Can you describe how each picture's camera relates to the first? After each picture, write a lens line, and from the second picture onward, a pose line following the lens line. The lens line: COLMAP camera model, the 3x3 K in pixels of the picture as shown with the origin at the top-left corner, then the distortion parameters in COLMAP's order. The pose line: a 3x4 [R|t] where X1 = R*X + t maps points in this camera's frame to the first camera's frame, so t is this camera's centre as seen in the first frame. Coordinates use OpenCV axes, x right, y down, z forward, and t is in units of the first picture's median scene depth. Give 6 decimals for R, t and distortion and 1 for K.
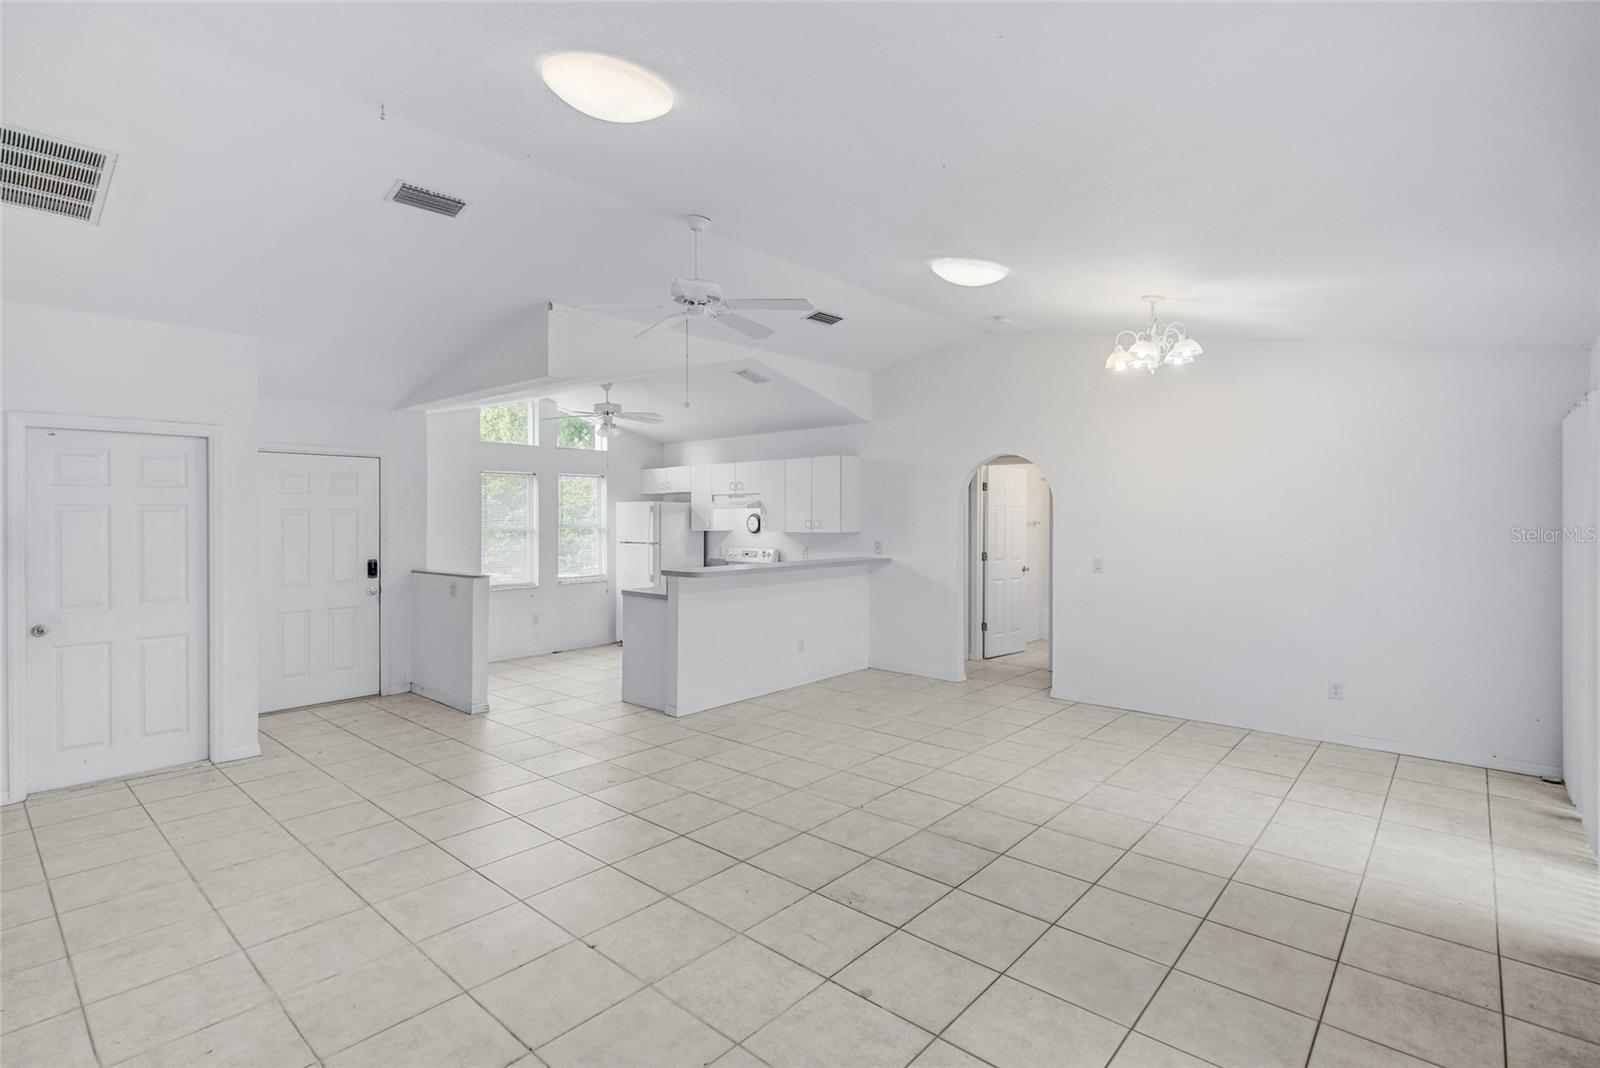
lens RADIAL K [[754.0, 0, 795.7], [0, 754.0, 522.5], [0, 0, 1]] dist [0.001436, -0.000296]
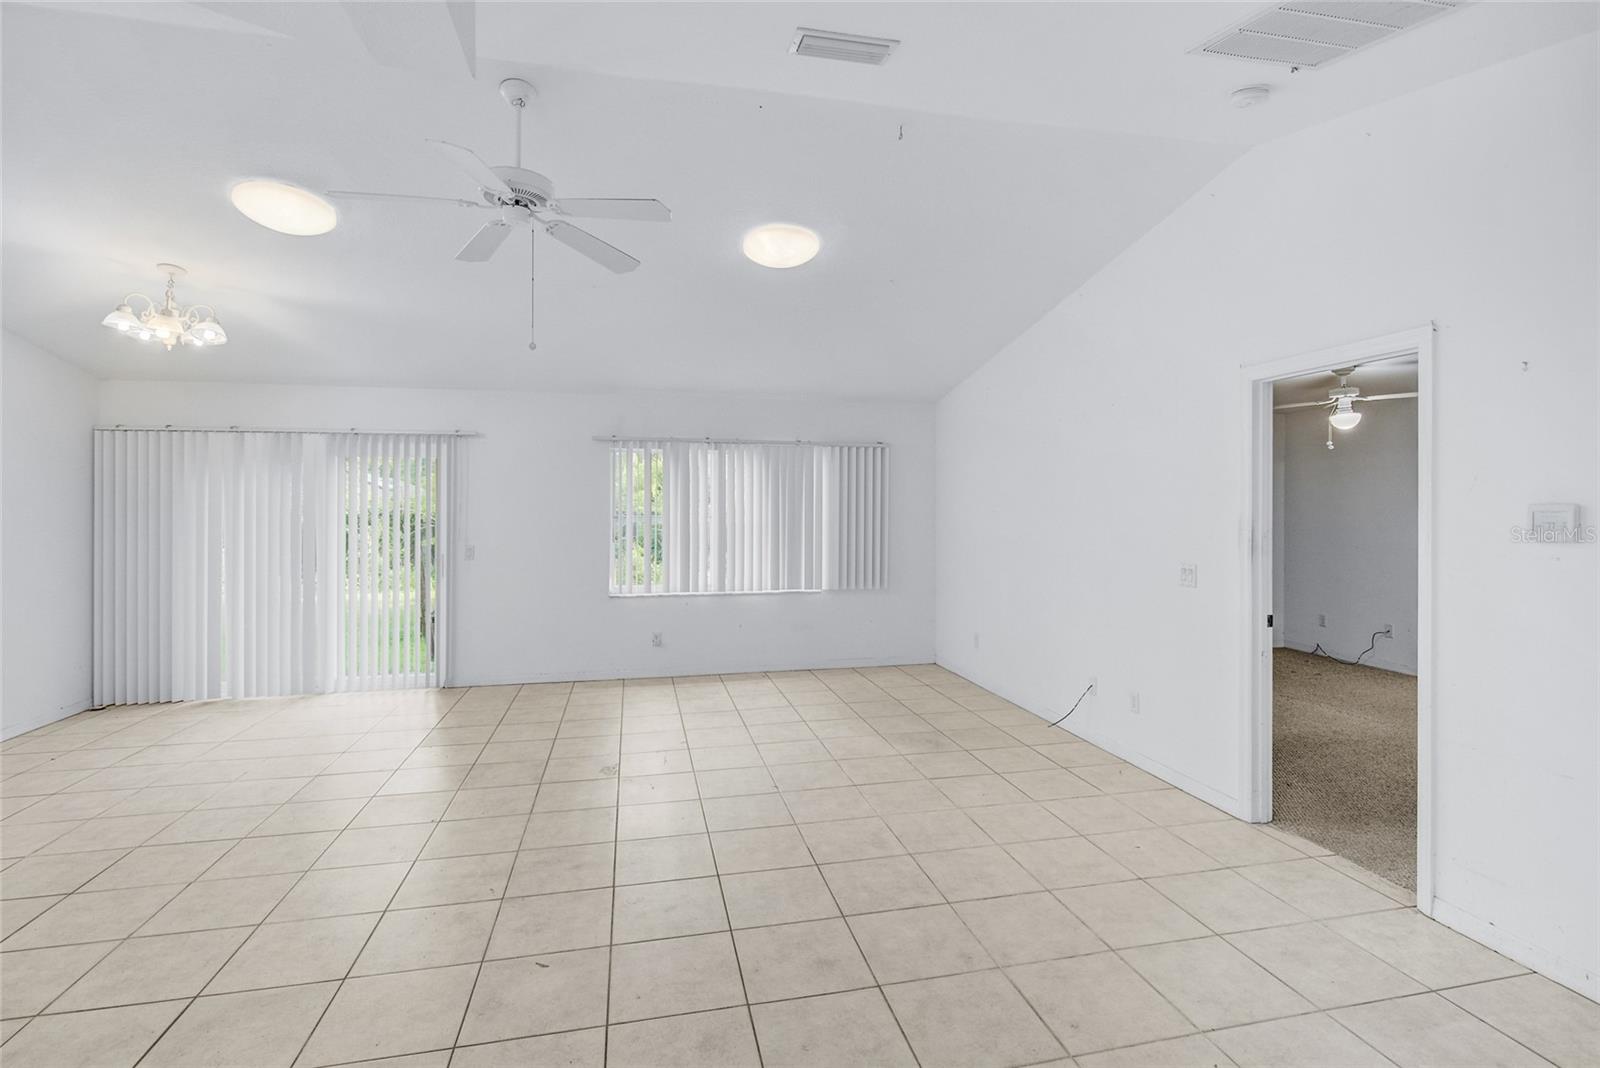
lens RADIAL K [[771.5, 0, 803.2], [0, 771.5, 500.4], [0, 0, 1]] dist [0.000667, 0.000741]
pose [[-0.809713, 0.005908, 0.586797, -0.856989], [0.007518, 0.999972, 0.000306, -0.004315], [-0.586778, 0.004659, -0.809734, 1.555772]]
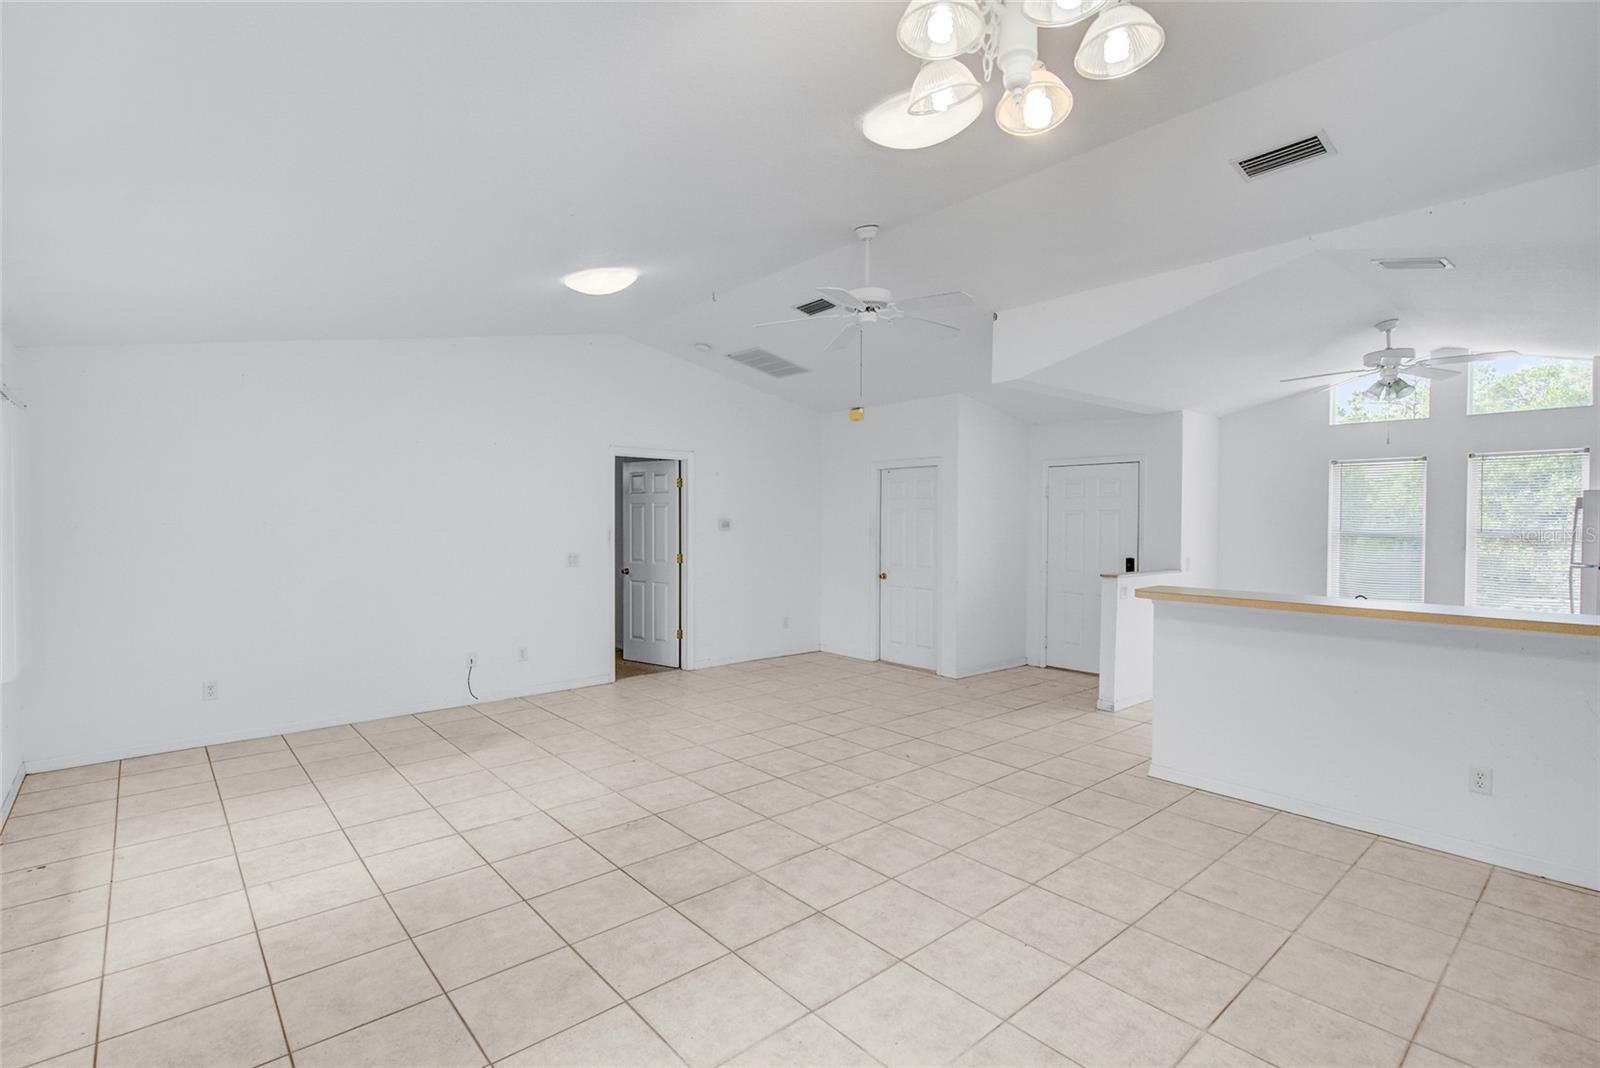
lens RADIAL K [[754.0, 0, 795.7], [0, 754.0, 522.5], [0, 0, 1]] dist [0.001436, -0.000296]
pose [[-0.126221, 0.008525, -0.991966, 0.993302], [-0.010204, 0.999899, 0.009892, -0.006963], [0.991950, 0.011370, -0.126121, 1.118581]]
